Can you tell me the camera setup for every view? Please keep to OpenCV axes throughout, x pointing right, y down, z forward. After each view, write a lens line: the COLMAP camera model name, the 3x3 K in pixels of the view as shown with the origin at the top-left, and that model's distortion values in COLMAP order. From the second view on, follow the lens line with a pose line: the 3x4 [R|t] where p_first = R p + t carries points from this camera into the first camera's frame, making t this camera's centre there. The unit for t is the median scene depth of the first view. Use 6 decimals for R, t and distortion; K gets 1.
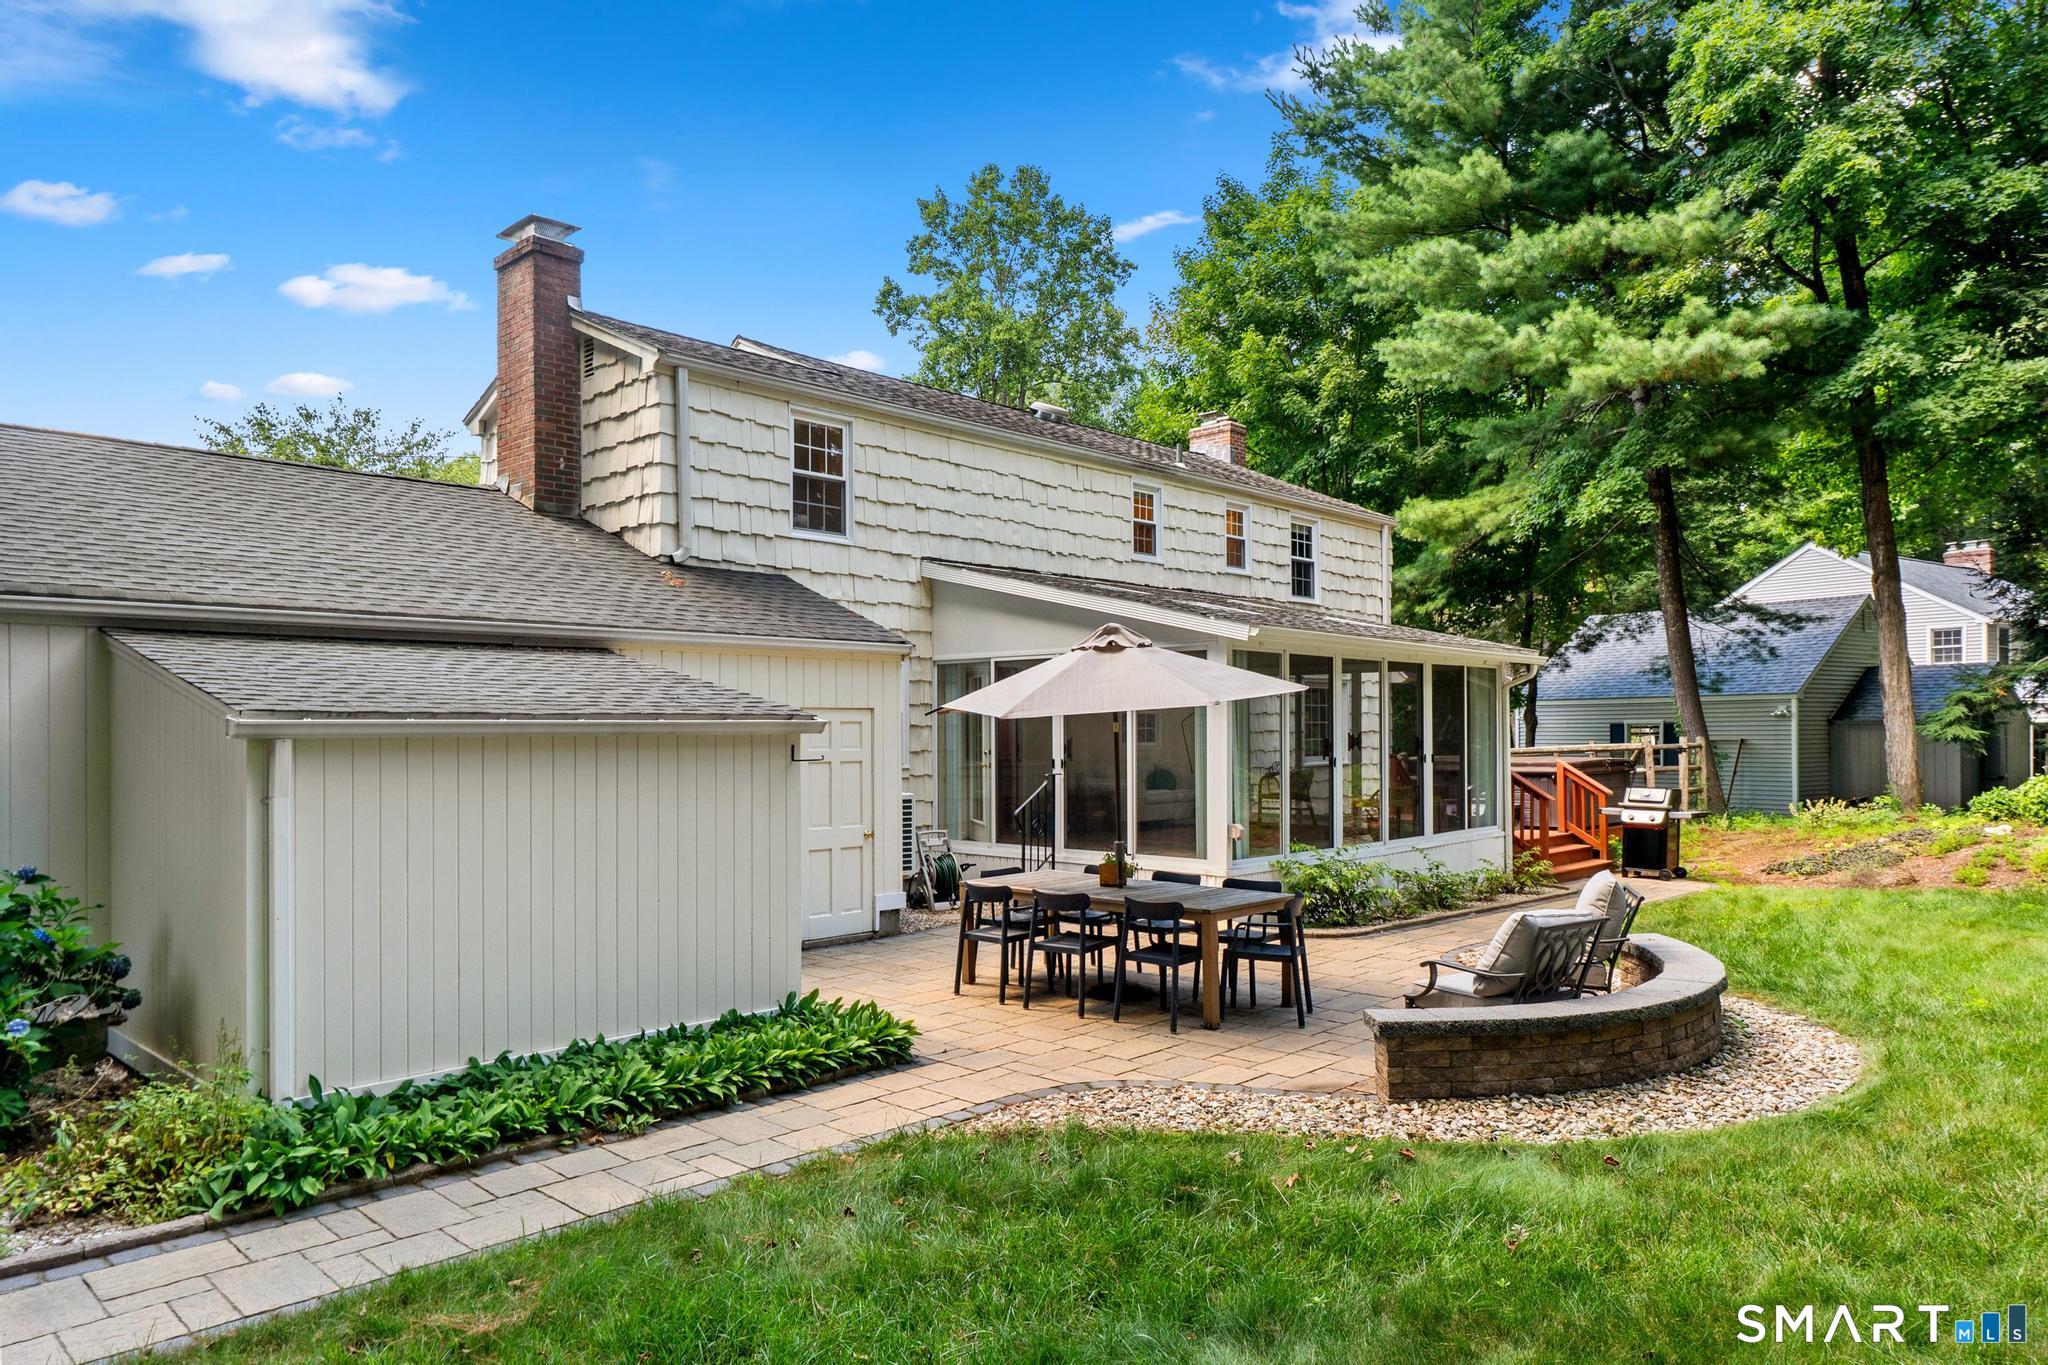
lens RADIAL K [[1300.5, 0, 1027.5], [0, 1300.5, 697.9], [0, 0, 1]] dist [-0.010071, -0.001972]
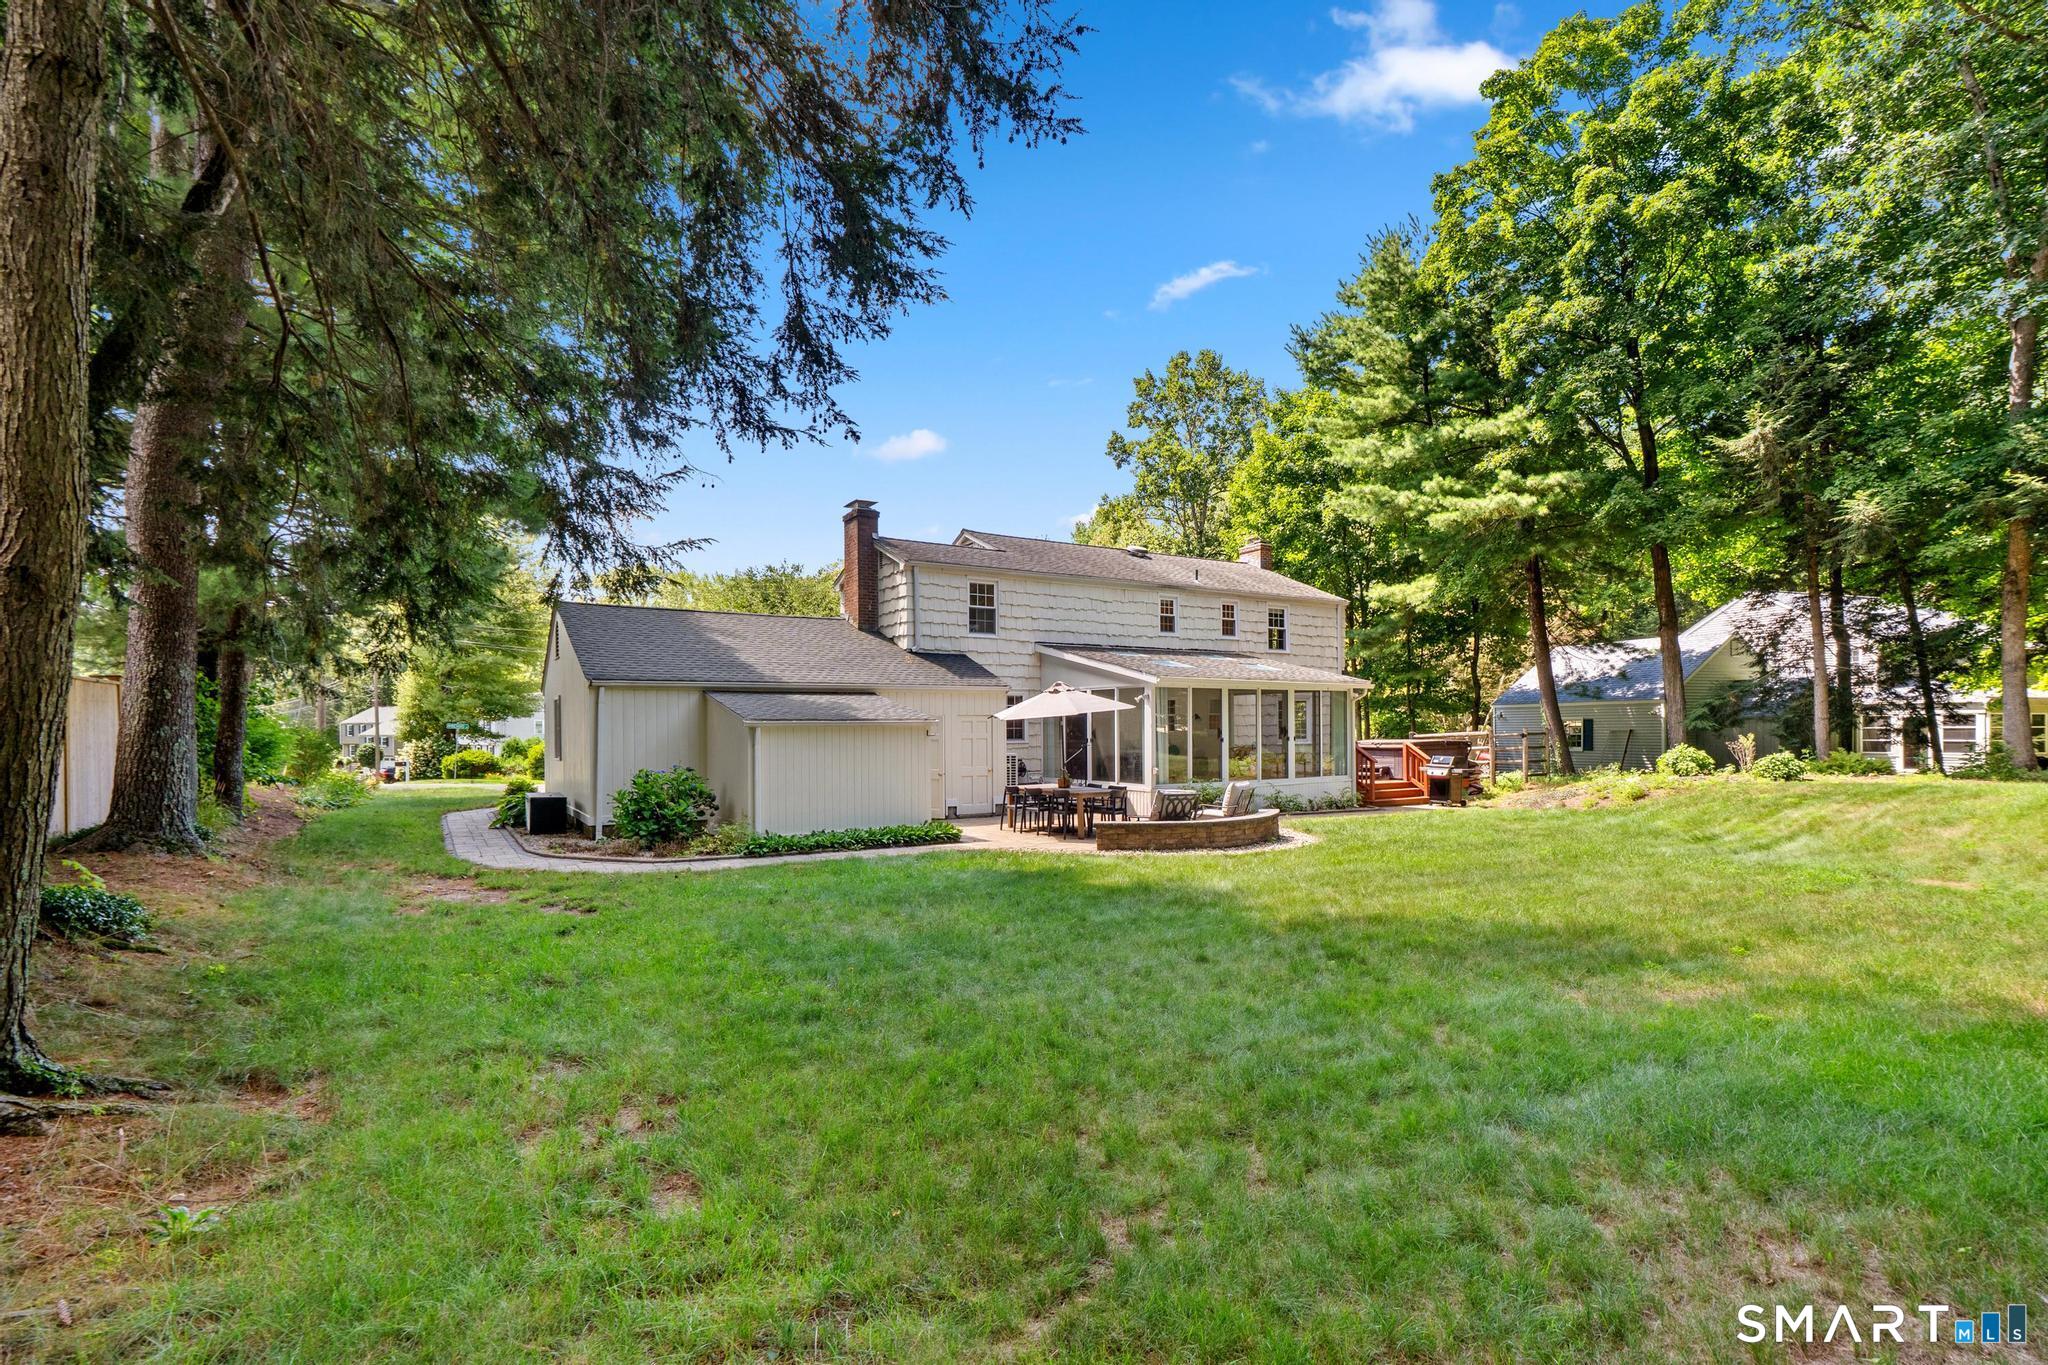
lens RADIAL K [[927.8, 0, 1021.2], [0, 927.8, 686.9], [0, 0, 1]] dist [-0.007613, 0.001026]
pose [[0.969402, -0.011905, -0.245191, 0.205489], [0.007628, 0.999802, -0.018386, -0.006755], [0.245362, 0.015953, 0.969300, -0.354023]]
